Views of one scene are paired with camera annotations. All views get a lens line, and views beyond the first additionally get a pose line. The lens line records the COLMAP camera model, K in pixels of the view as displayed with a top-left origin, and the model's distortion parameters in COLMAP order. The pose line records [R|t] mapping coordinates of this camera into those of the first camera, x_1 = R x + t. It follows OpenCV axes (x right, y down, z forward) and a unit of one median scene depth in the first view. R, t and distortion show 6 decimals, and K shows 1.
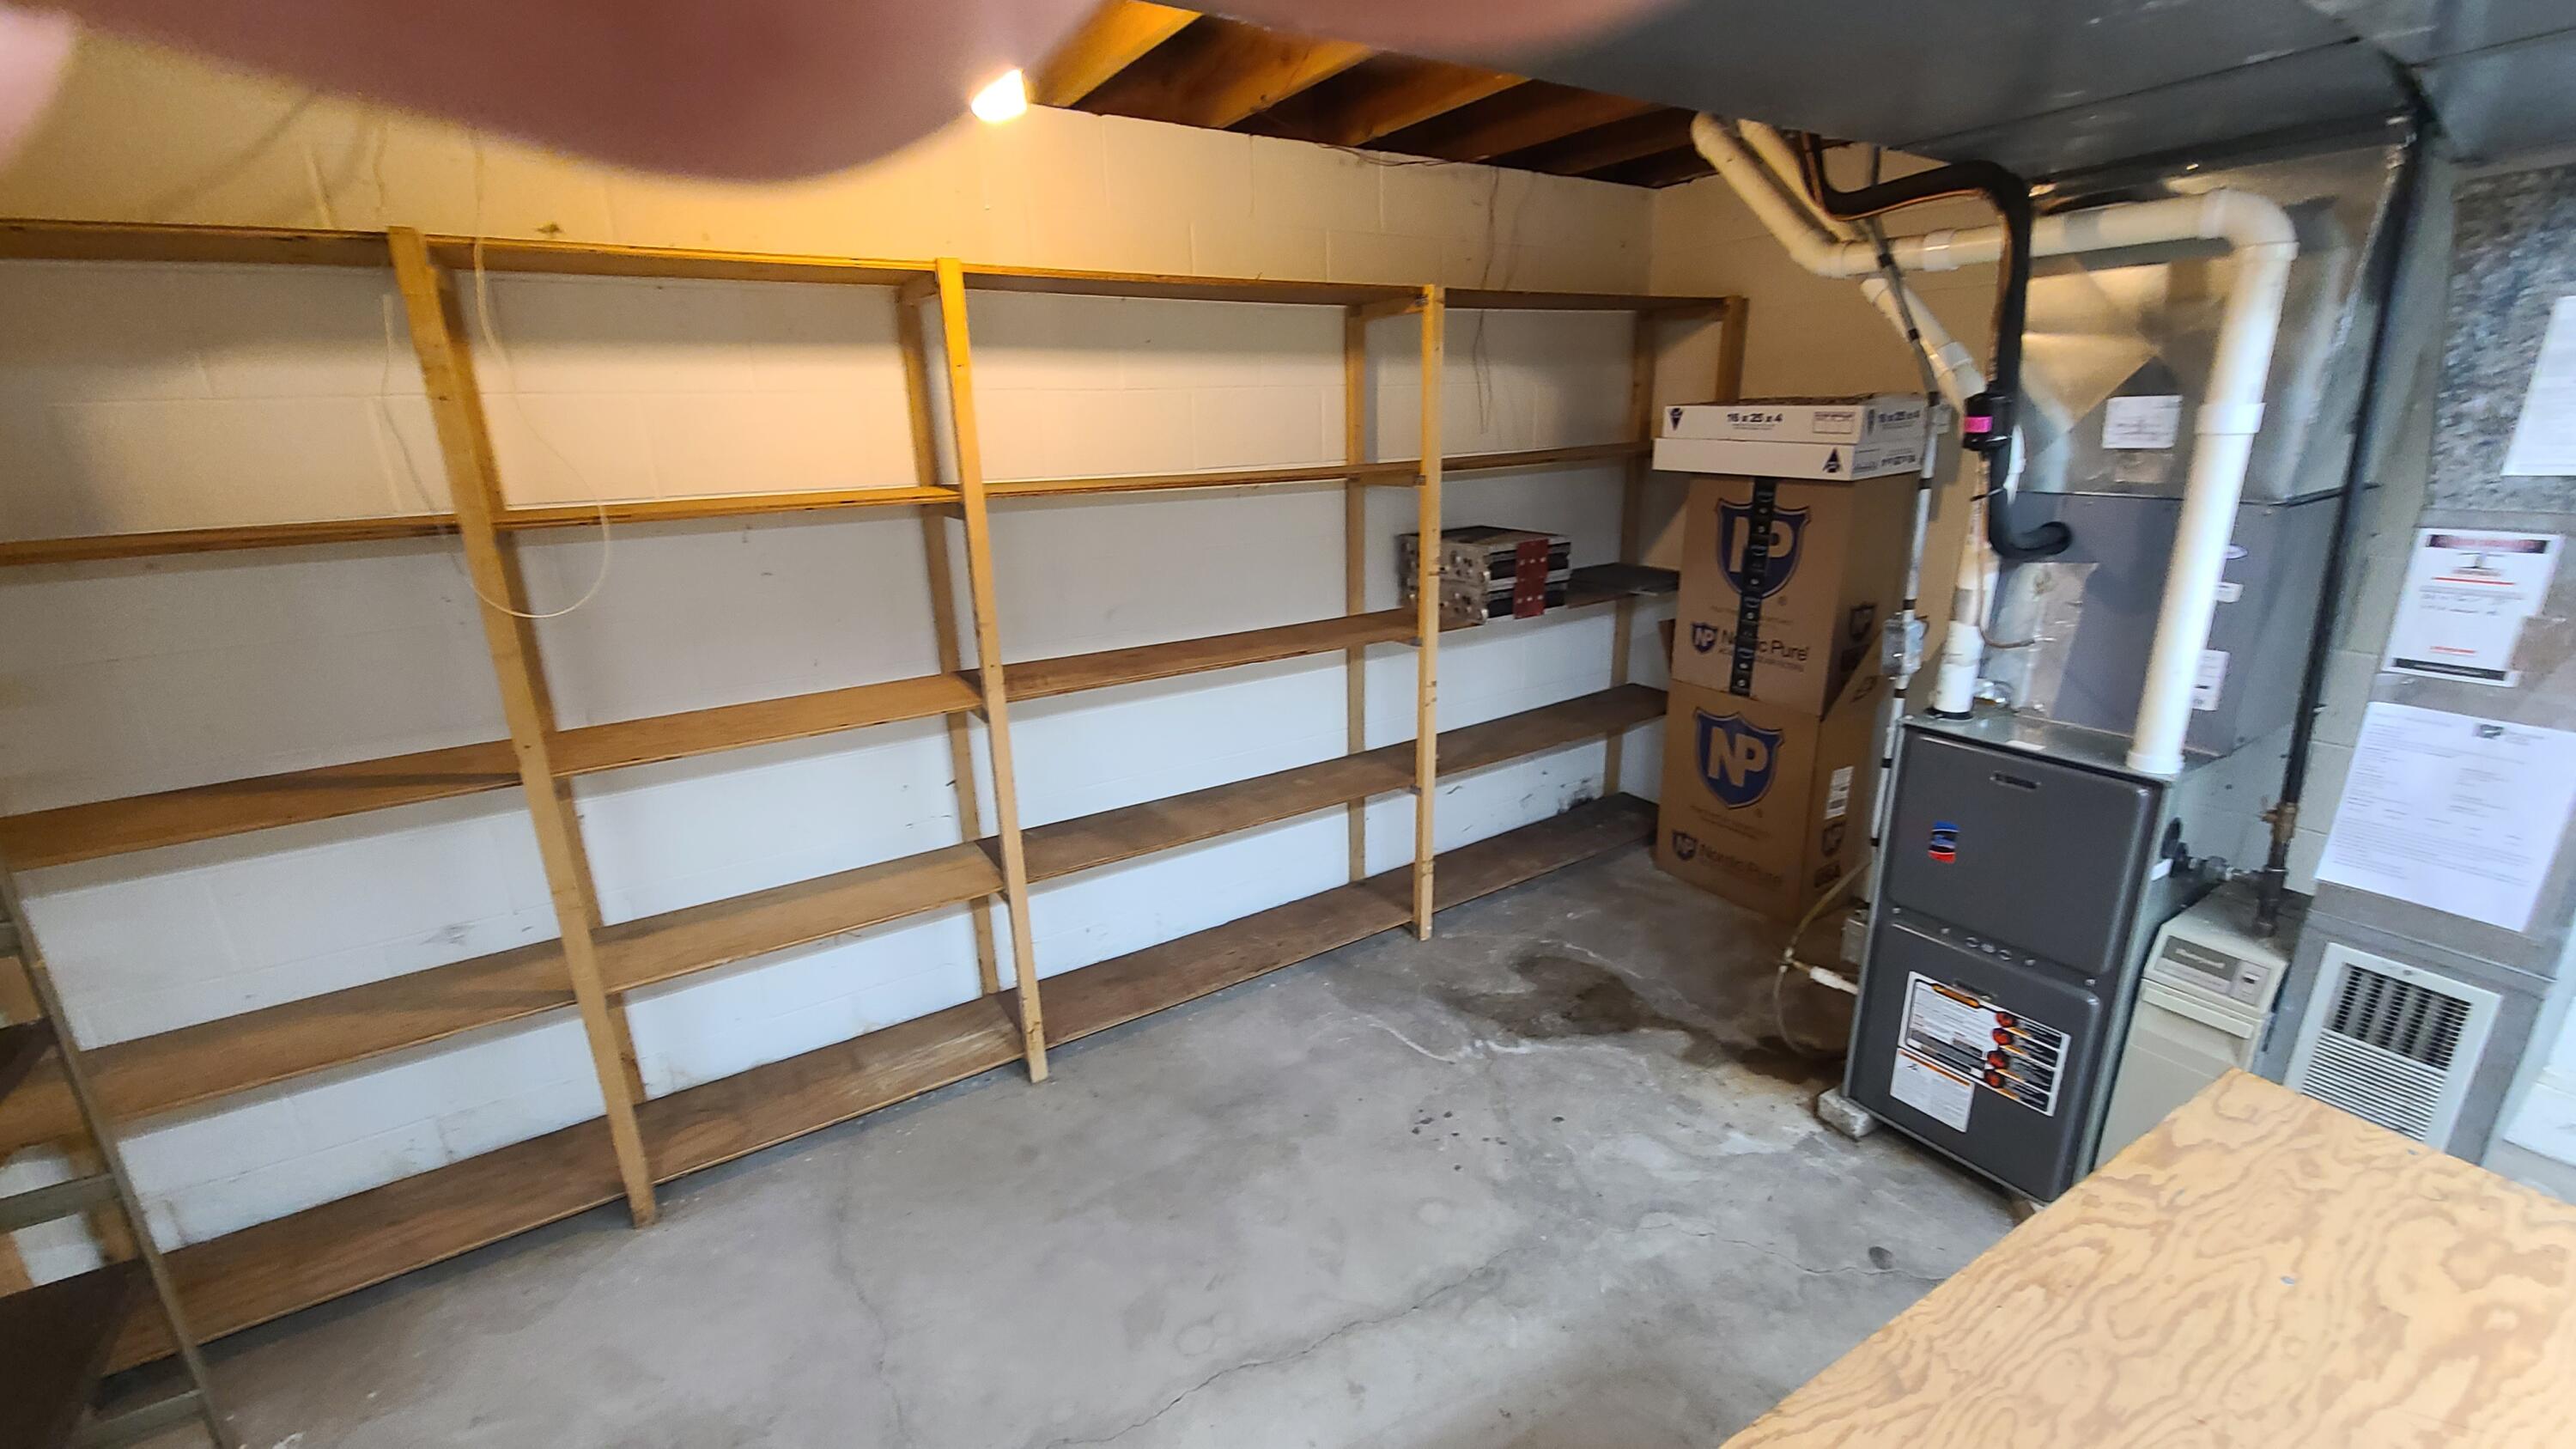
lens RADIAL K [[1028.4, 0, 1300.4], [0, 1028.4, 730.8], [0, 0, 1]] dist [0.009056, -0.011142]
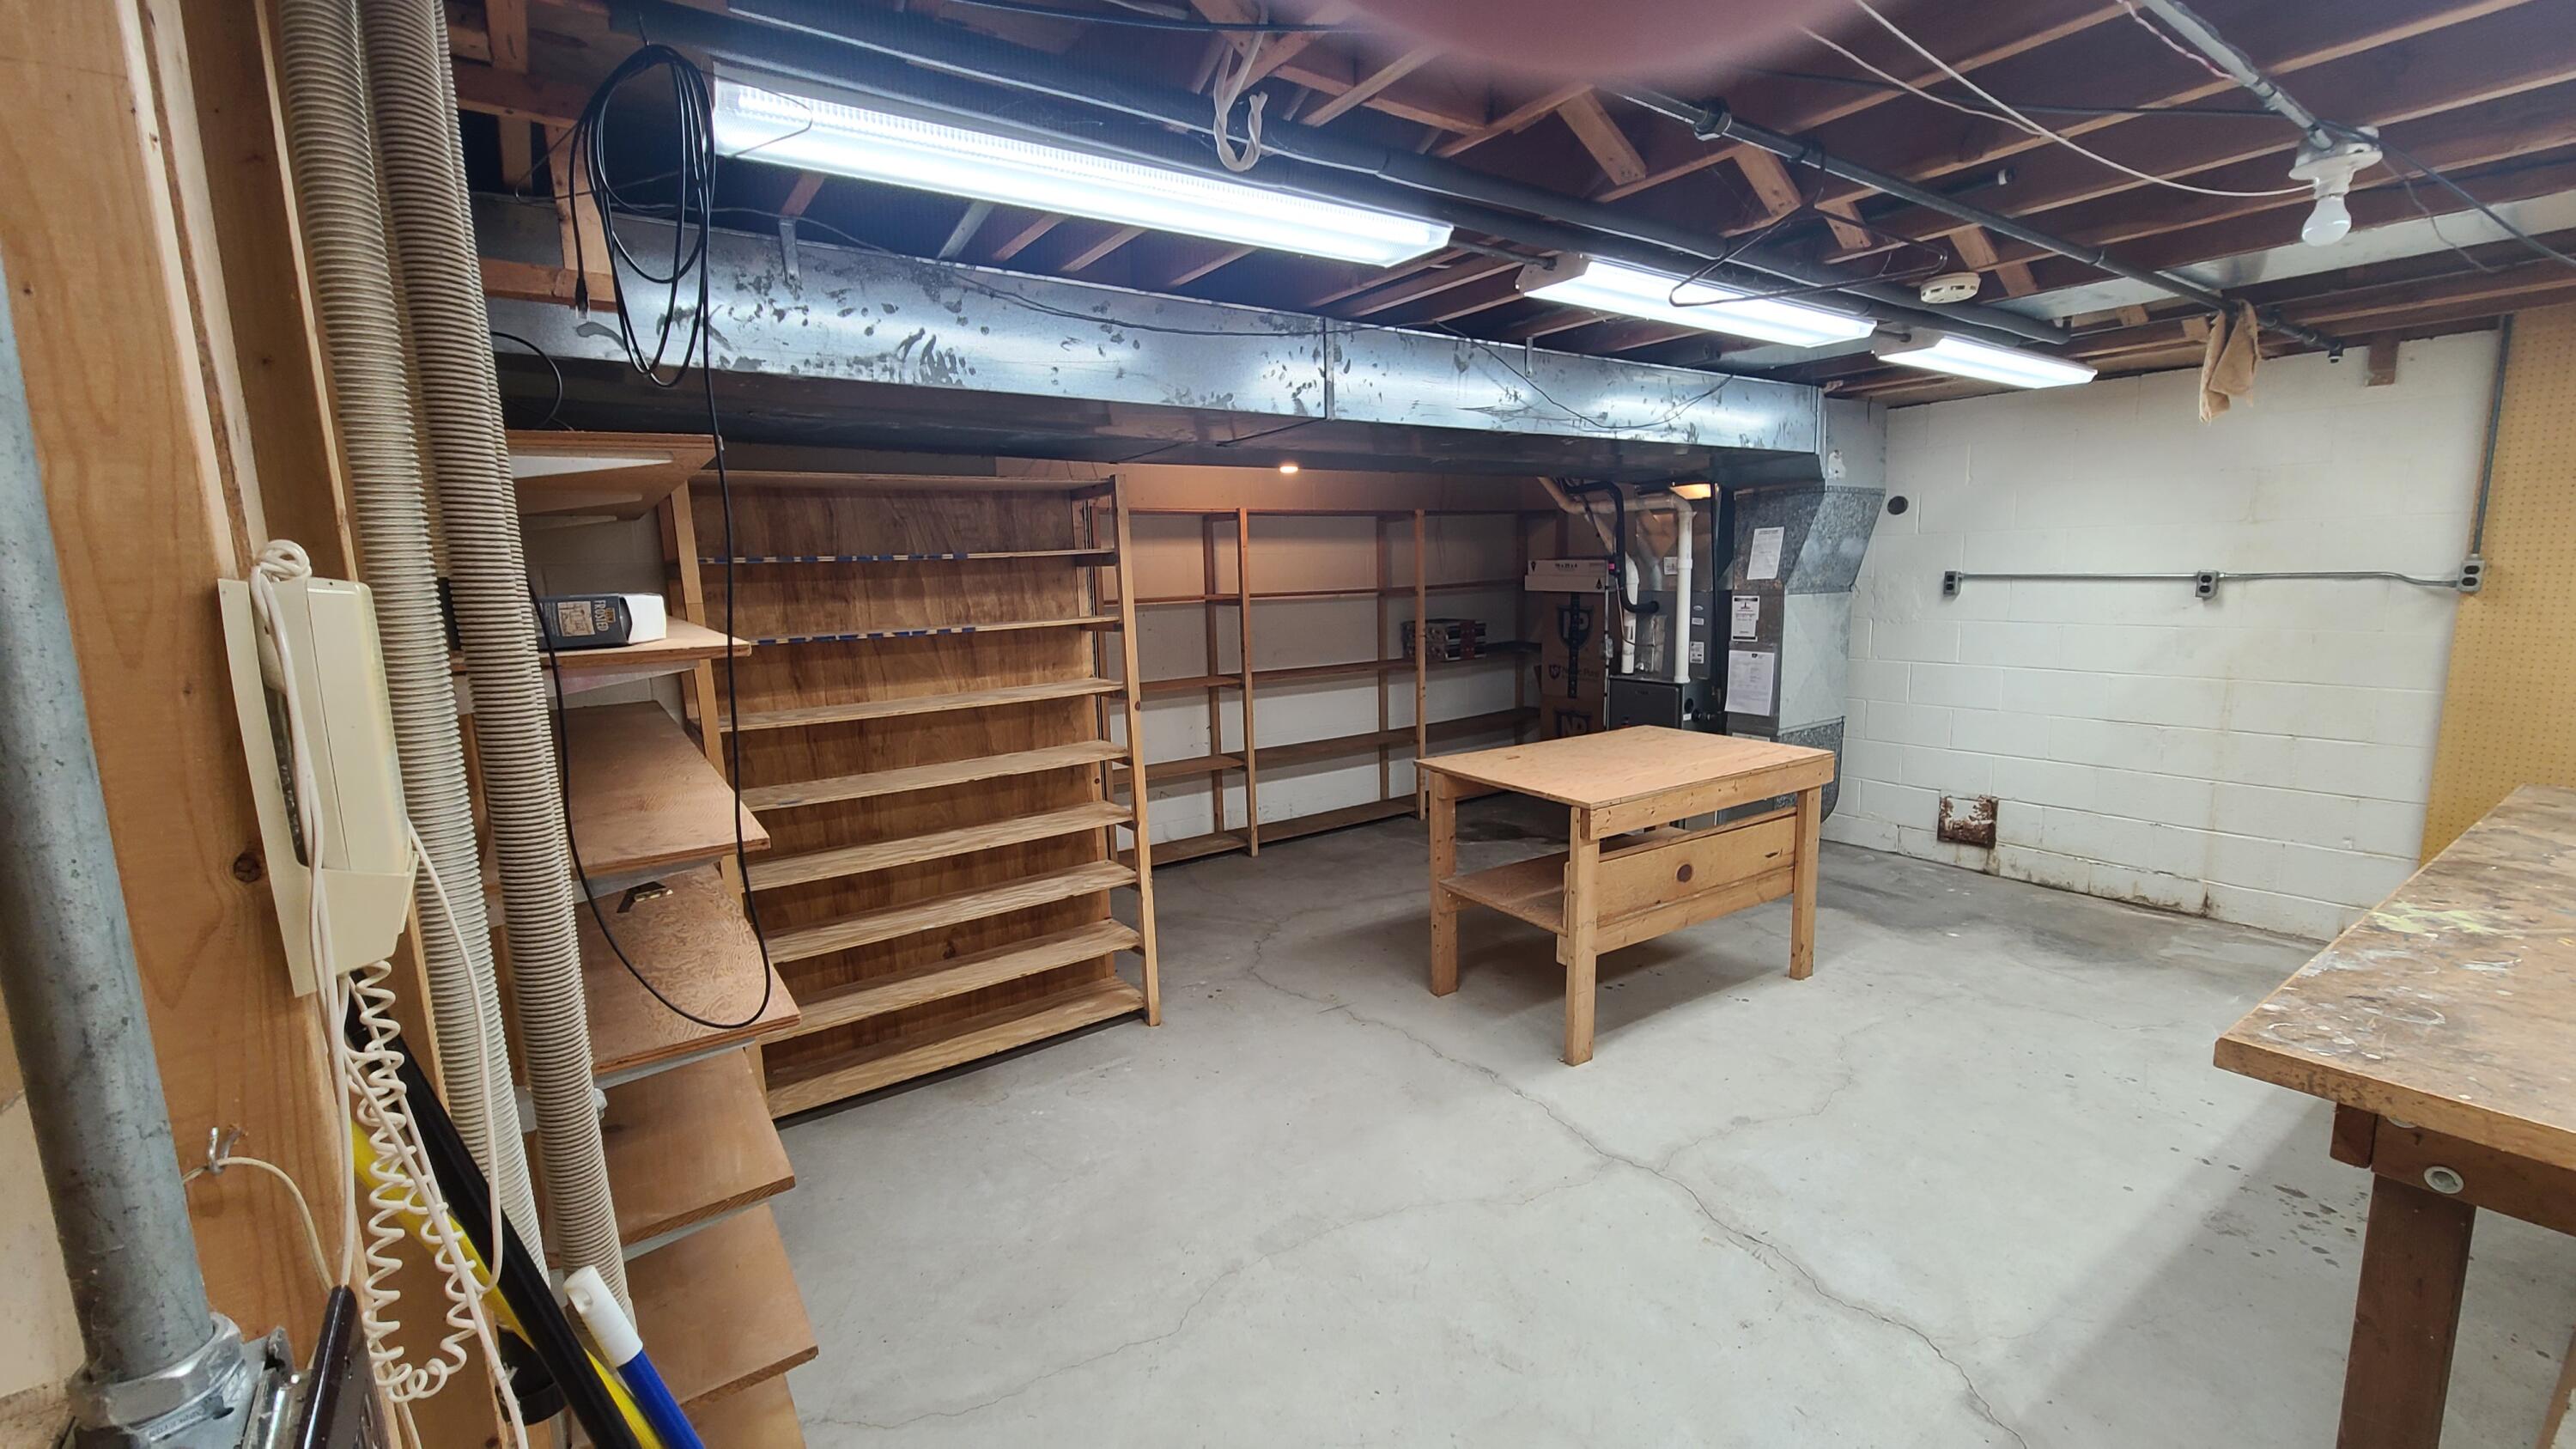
lens RADIAL K [[1047.8, 0, 1323.8], [0, 1047.8, 733.9], [0, 0, 1]] dist [0.008702, -0.006269]
pose [[0.997759, -0.011094, 0.065984, -0.214520], [0.020200, 0.990089, -0.138984, 0.337569], [-0.063788, 0.140005, 0.988094, -1.078625]]
